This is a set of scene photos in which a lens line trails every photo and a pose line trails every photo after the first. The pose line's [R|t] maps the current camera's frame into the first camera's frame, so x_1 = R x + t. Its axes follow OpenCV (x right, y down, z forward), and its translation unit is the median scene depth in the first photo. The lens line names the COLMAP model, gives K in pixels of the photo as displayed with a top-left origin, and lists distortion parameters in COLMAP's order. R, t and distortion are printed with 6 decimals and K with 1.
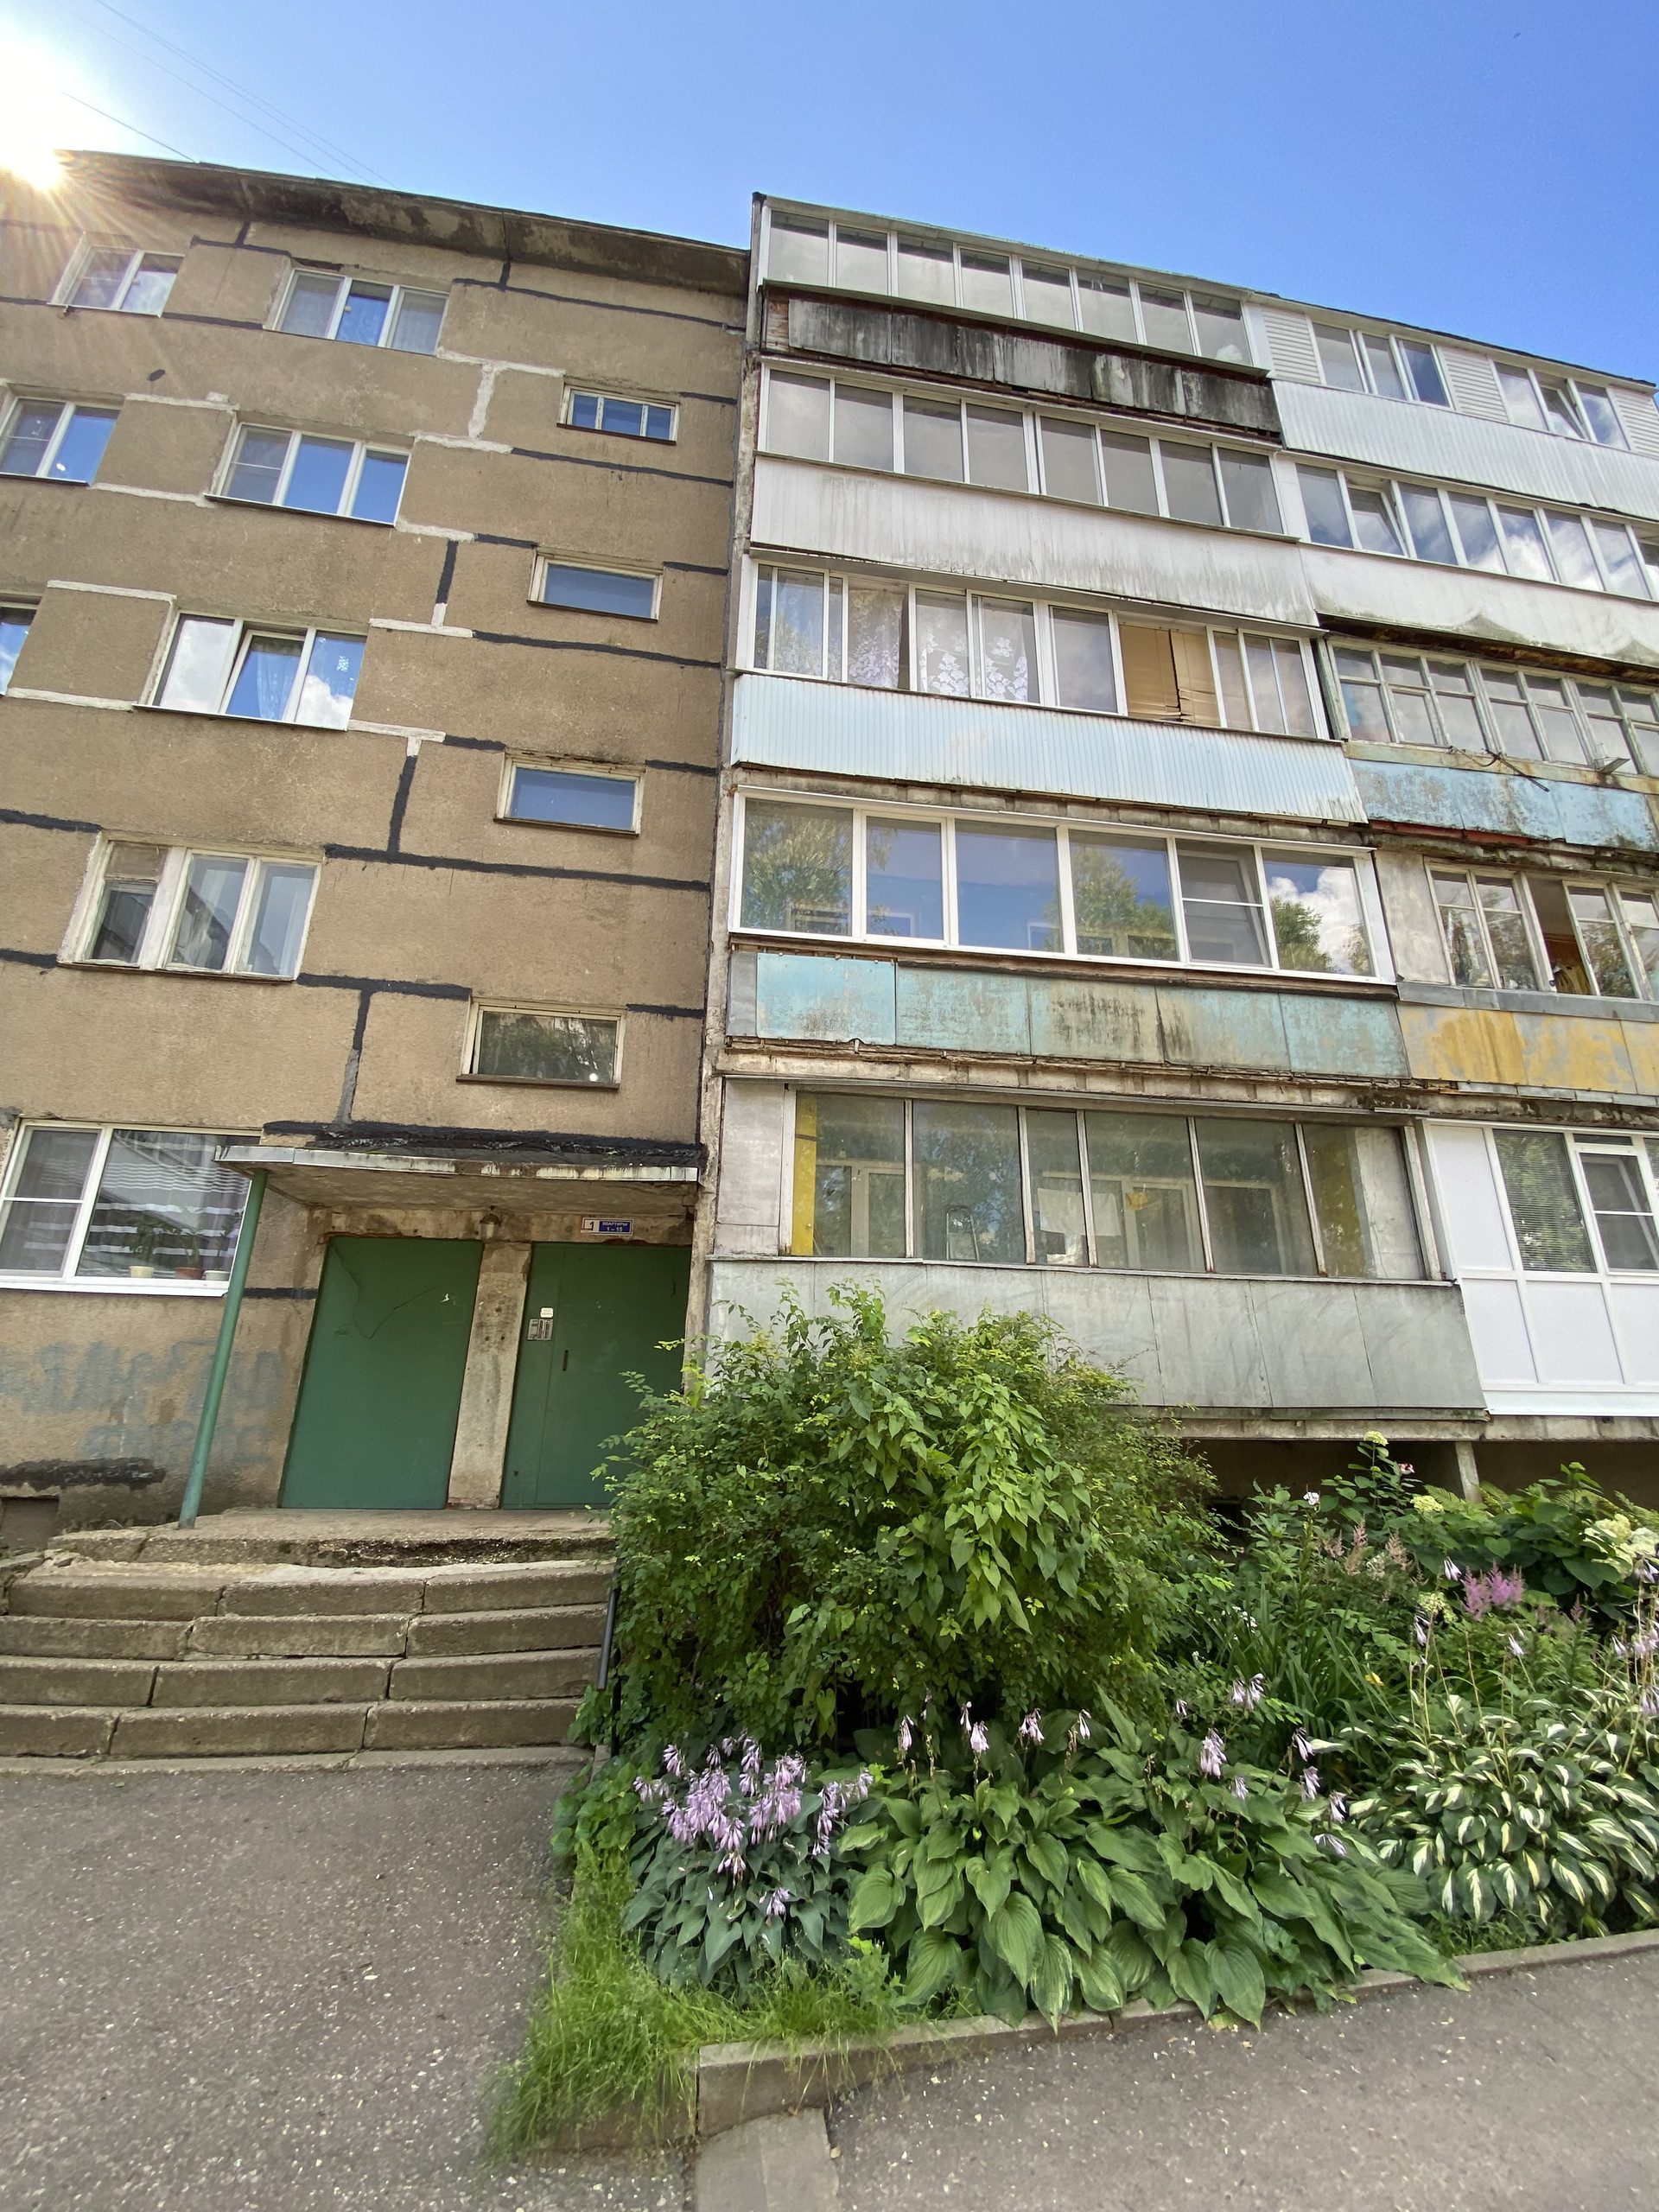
lens RADIAL K [[906.9, 0, 832.6], [0, 906.9, 1109.1], [0, 0, 1]] dist [0.032117, -0.025283]
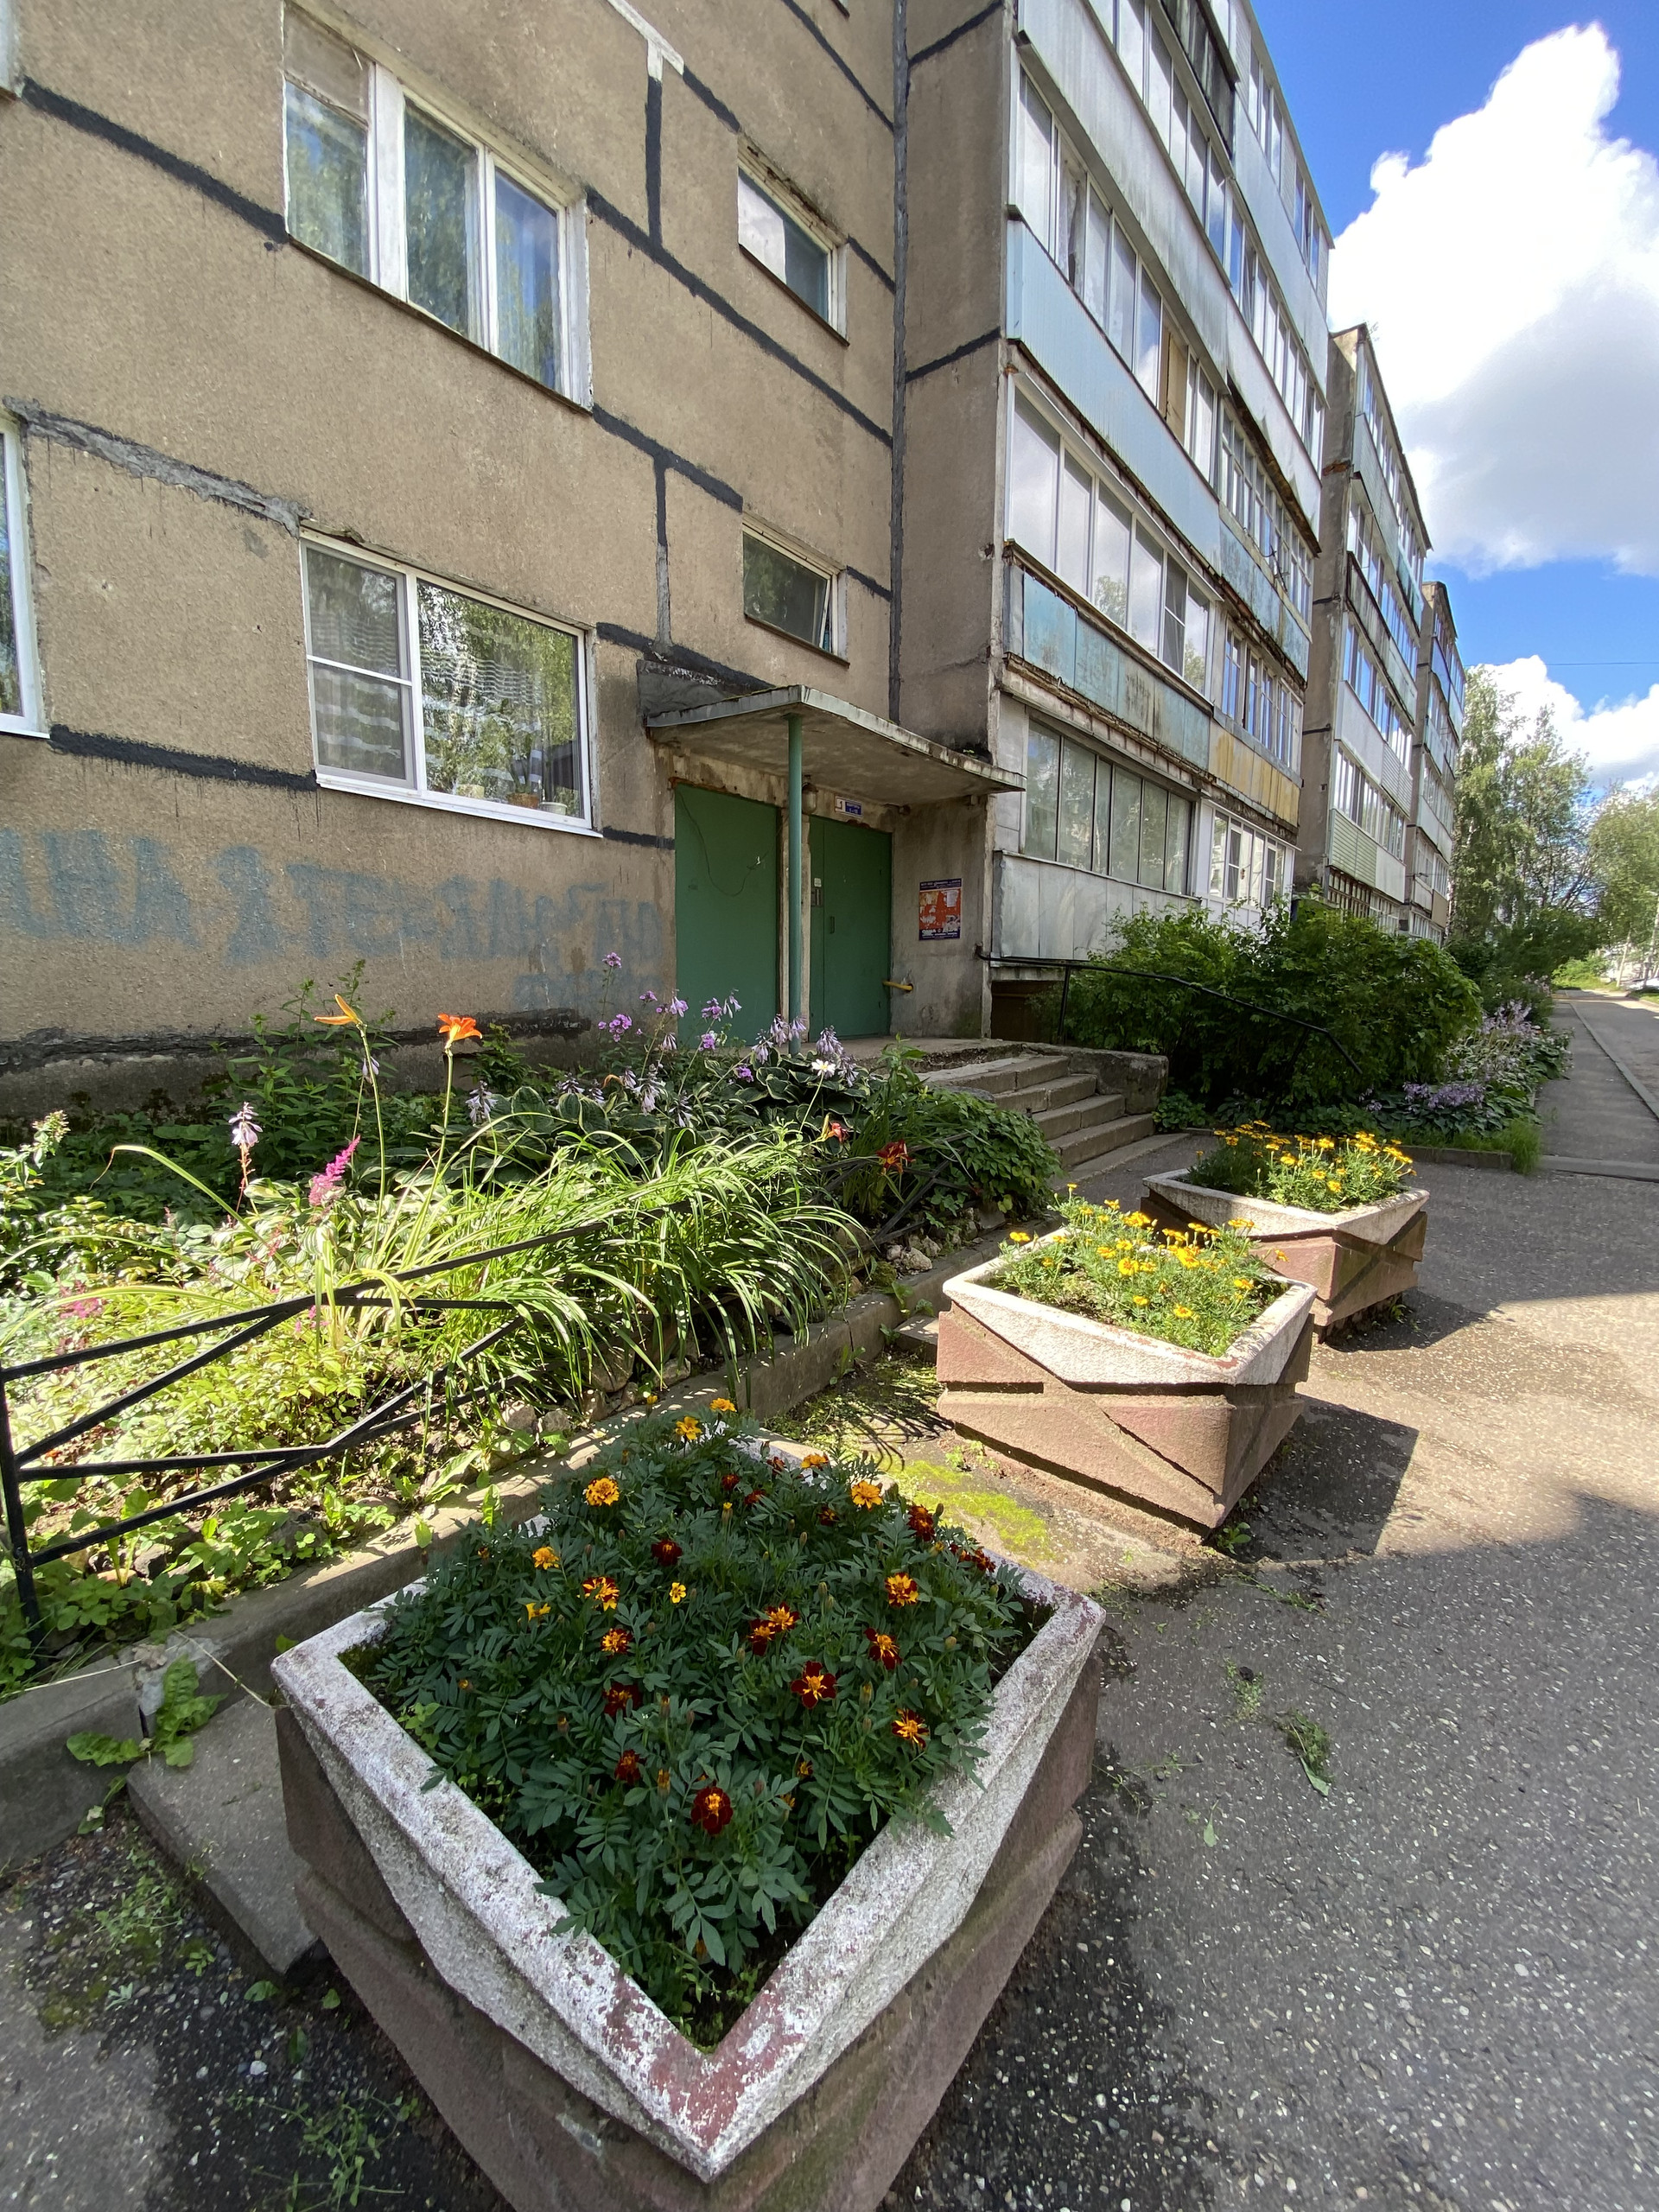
lens RADIAL K [[906.9, 0, 832.6], [0, 906.9, 1109.1], [0, 0, 1]] dist [0.032117, -0.025283]
pose [[0.739084, -0.091872, 0.667319, -1.029656], [-0.202672, 0.914425, 0.350359, 0.082294], [-0.642401, -0.394191, 0.657217, 0.151520]]
